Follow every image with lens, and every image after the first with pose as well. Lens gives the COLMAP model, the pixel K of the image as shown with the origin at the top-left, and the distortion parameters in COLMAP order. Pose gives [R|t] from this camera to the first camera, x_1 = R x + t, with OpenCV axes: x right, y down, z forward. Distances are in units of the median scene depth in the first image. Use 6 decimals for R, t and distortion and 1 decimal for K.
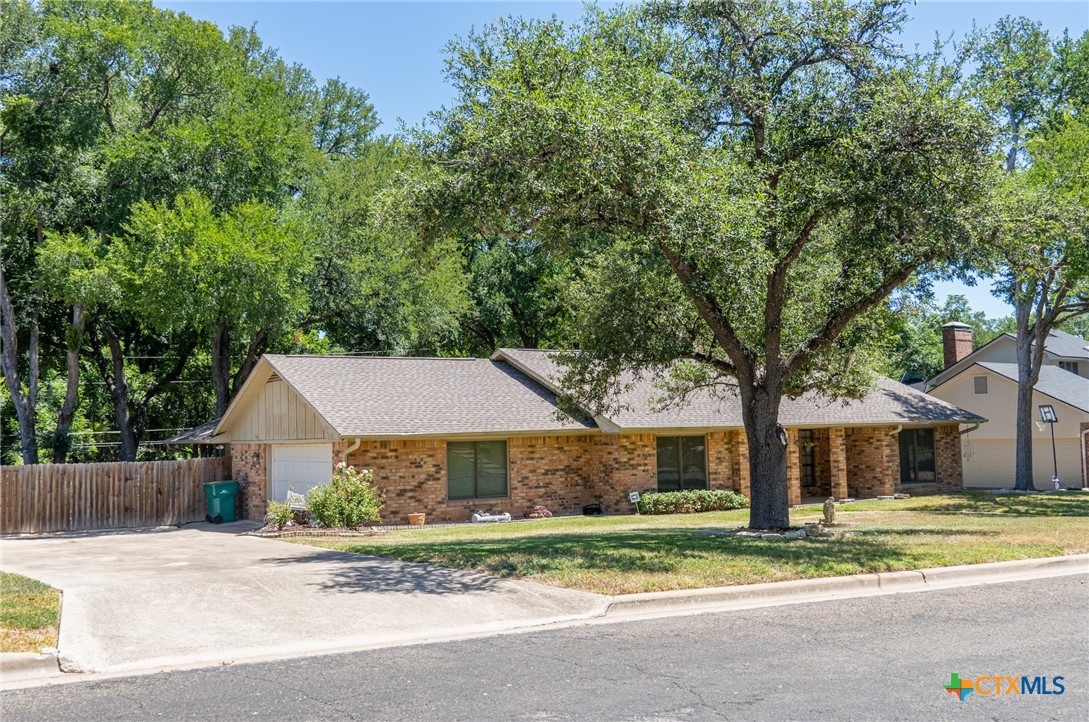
lens RADIAL K [[1072.0, 0, 544.4], [0, 1072.0, 359.3], [0, 0, 1]] dist [0.022635, 0.000000]
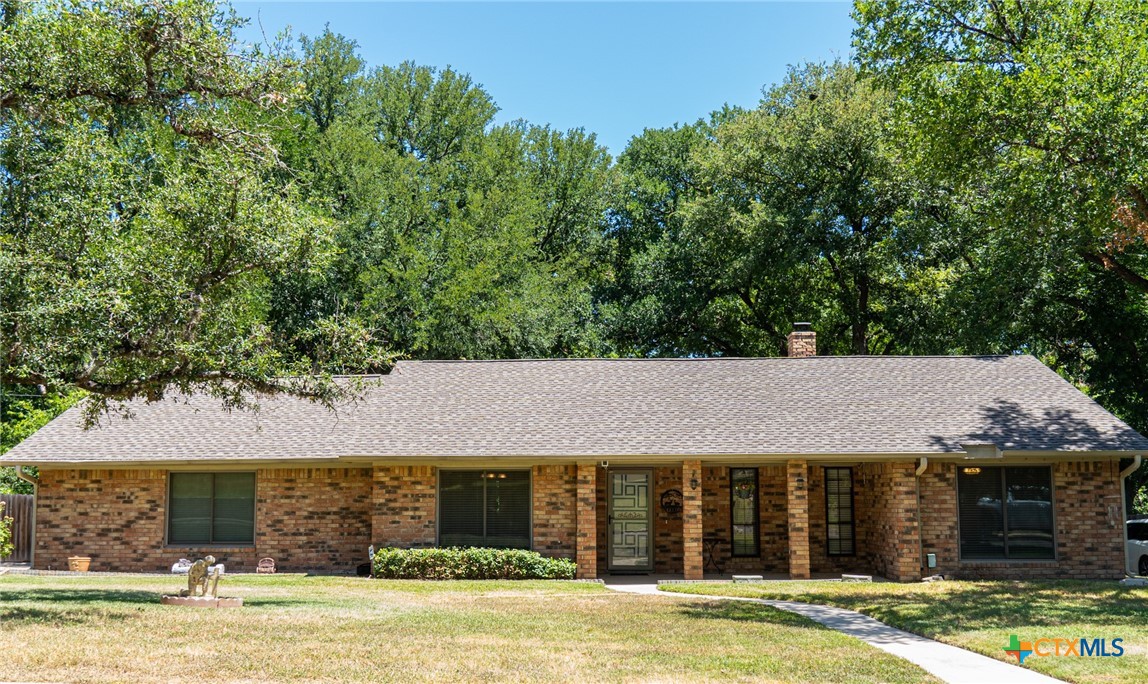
lens RADIAL K [[1189.6, 0, 573.7], [0, 1189.6, 343.5], [0, 0, 1]] dist [0.011123, 0.000000]
pose [[0.823732, -0.052250, -0.564566, 0.650214], [0.023660, 0.998045, -0.057847, 0.036495], [0.566485, 0.034293, 0.823358, 0.402555]]
